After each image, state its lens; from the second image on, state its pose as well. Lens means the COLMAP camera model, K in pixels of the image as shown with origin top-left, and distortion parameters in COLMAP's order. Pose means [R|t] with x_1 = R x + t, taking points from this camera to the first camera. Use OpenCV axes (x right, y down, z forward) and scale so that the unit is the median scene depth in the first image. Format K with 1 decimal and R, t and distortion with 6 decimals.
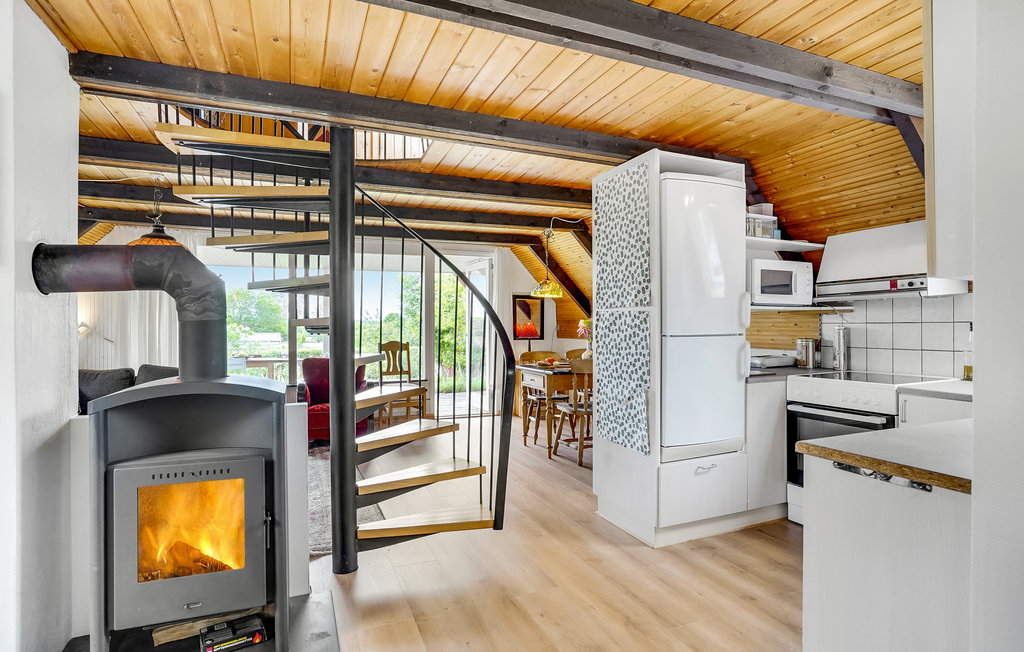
lens RADIAL K [[523.4, 0, 512.0], [0, 523.4, 326.0], [0, 0, 1]] dist [-0.002113, 0.000327]
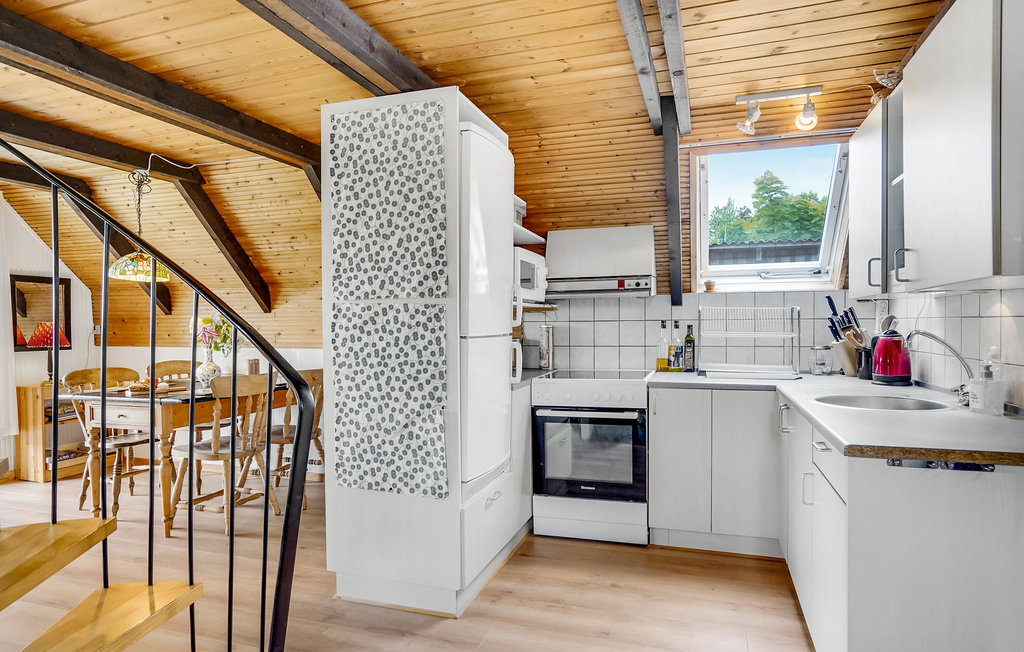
lens RADIAL K [[601.2, 0, 509.6], [0, 601.2, 335.9], [0, 0, 1]] dist [-0.010882, -0.001336]
pose [[0.665521, -0.016758, 0.746191, -0.293355], [0.006199, 0.999838, 0.016926, 0.002402], [-0.746353, -0.006639, 0.665517, 0.339820]]
